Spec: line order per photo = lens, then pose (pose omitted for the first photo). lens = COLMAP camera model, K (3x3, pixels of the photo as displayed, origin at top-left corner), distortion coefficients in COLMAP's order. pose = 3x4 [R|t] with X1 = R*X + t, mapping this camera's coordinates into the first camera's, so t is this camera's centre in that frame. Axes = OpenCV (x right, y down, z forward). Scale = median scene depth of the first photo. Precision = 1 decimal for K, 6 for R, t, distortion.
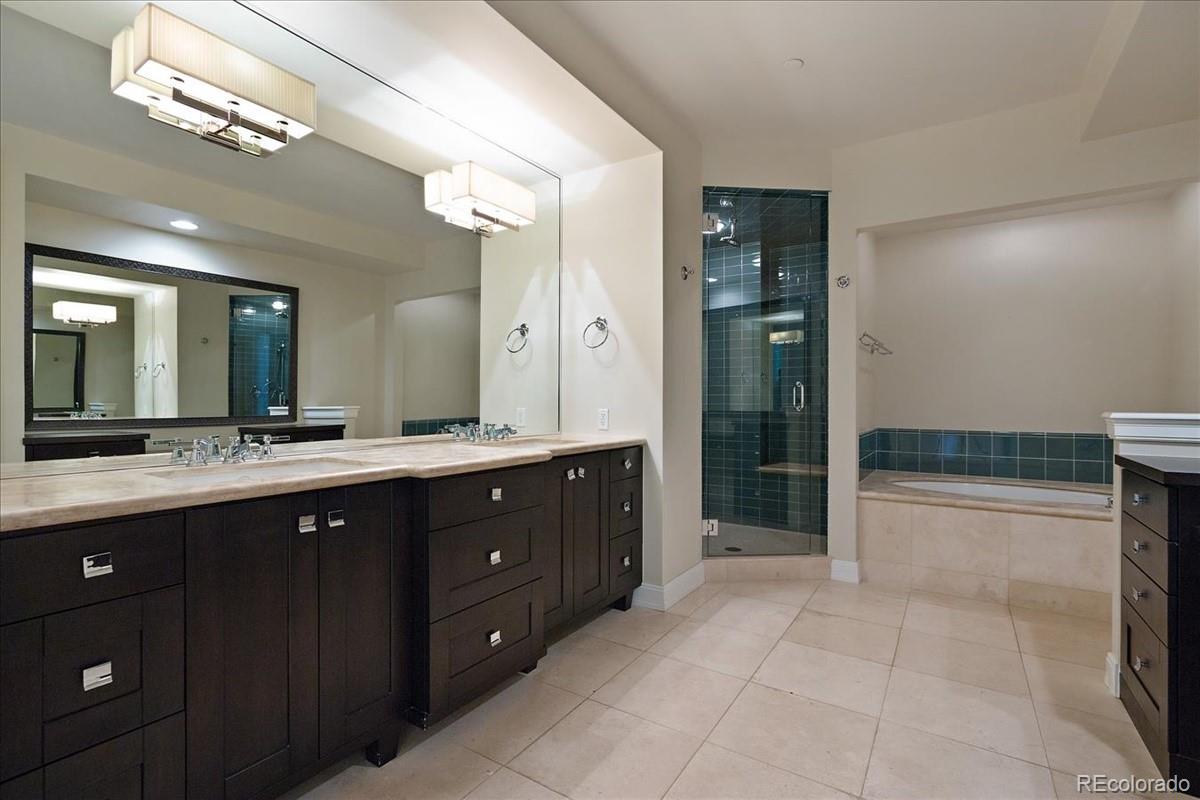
lens RADIAL K [[558.4, 0, 584.5], [0, 558.4, 398.2], [0, 0, 1]] dist [-0.010948, 0.005065]
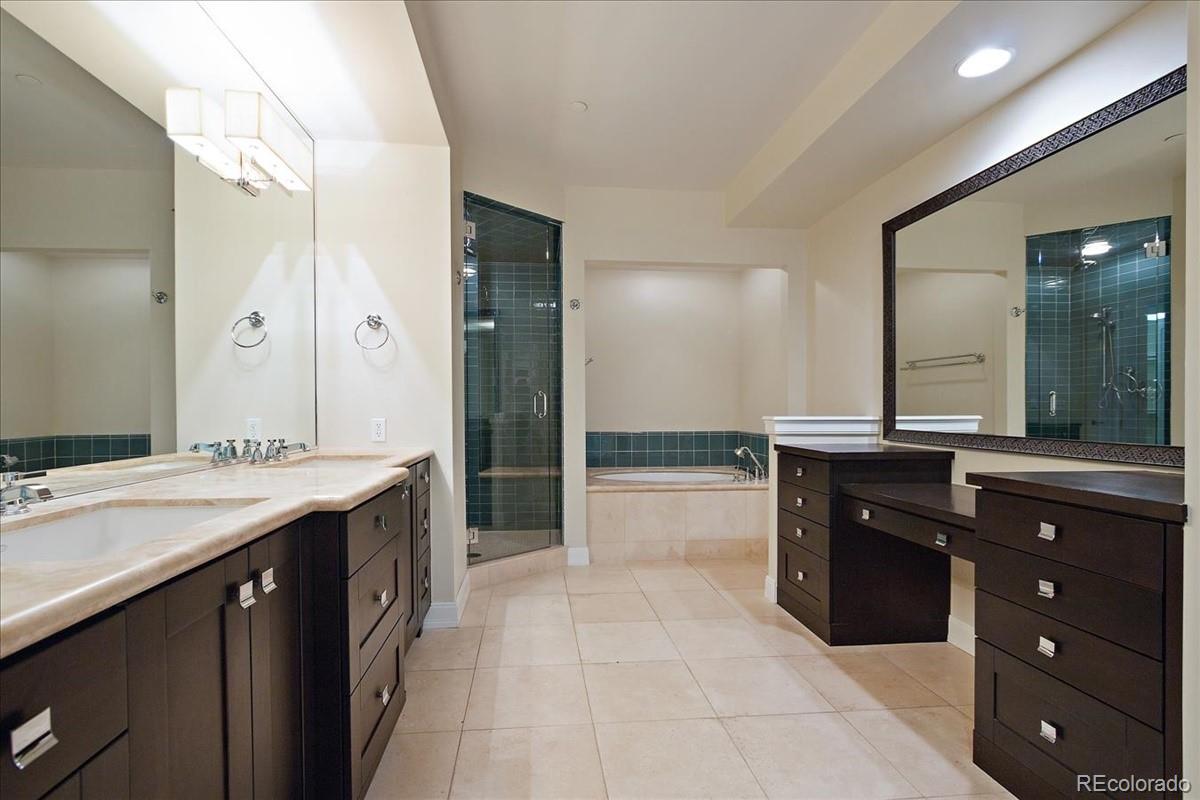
lens RADIAL K [[558.4, 0, 609.7], [0, 558.4, 416.7], [0, 0, 1]] dist [-0.010948, 0.005065]
pose [[0.754712, -0.011755, 0.655951, -0.252719], [-0.000704, 0.999824, 0.018727, -0.000843], [-0.656056, -0.014596, 0.754571, 0.091642]]
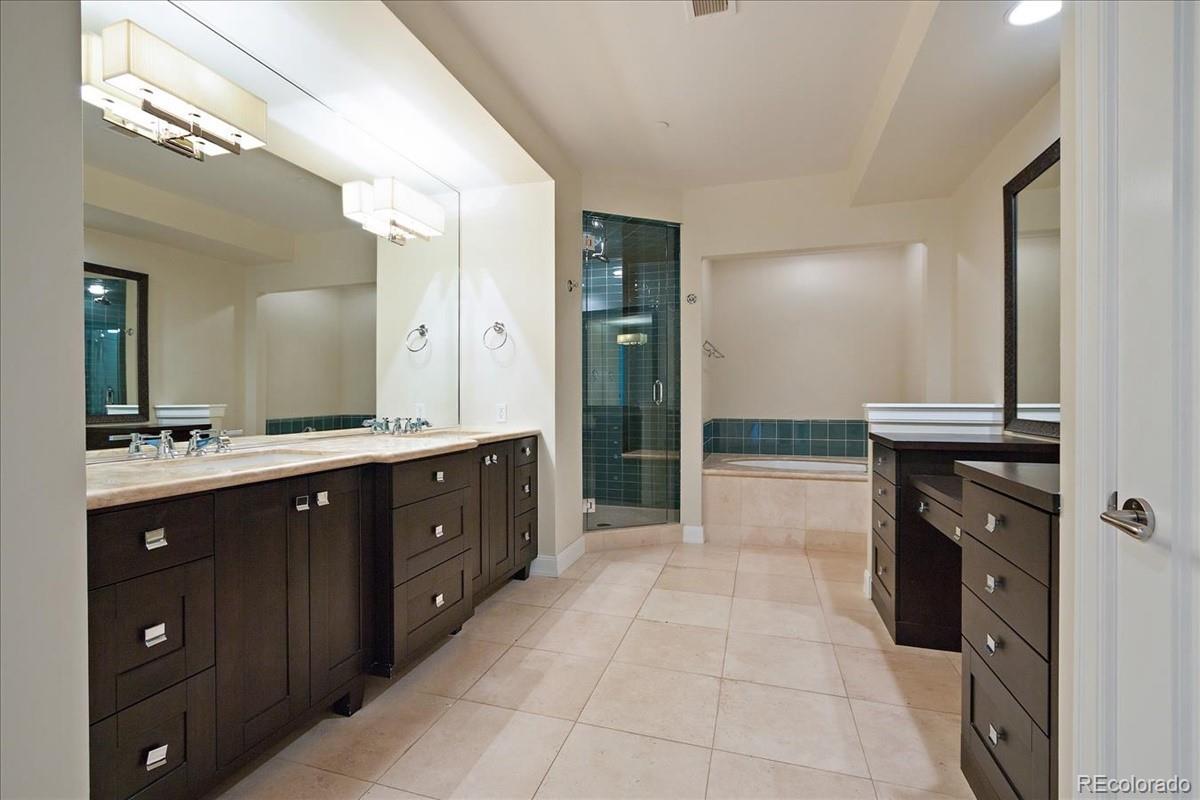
lens RADIAL K [[558.4, 0, 604.1], [0, 558.4, 401.1], [0, 0, 1]] dist [-0.010948, 0.005065]
pose [[0.951340, -0.005809, 0.308088, -0.104460], [0.002402, 0.999932, 0.011436, 0.000715], [-0.308134, -0.010139, 0.951289, -0.117796]]
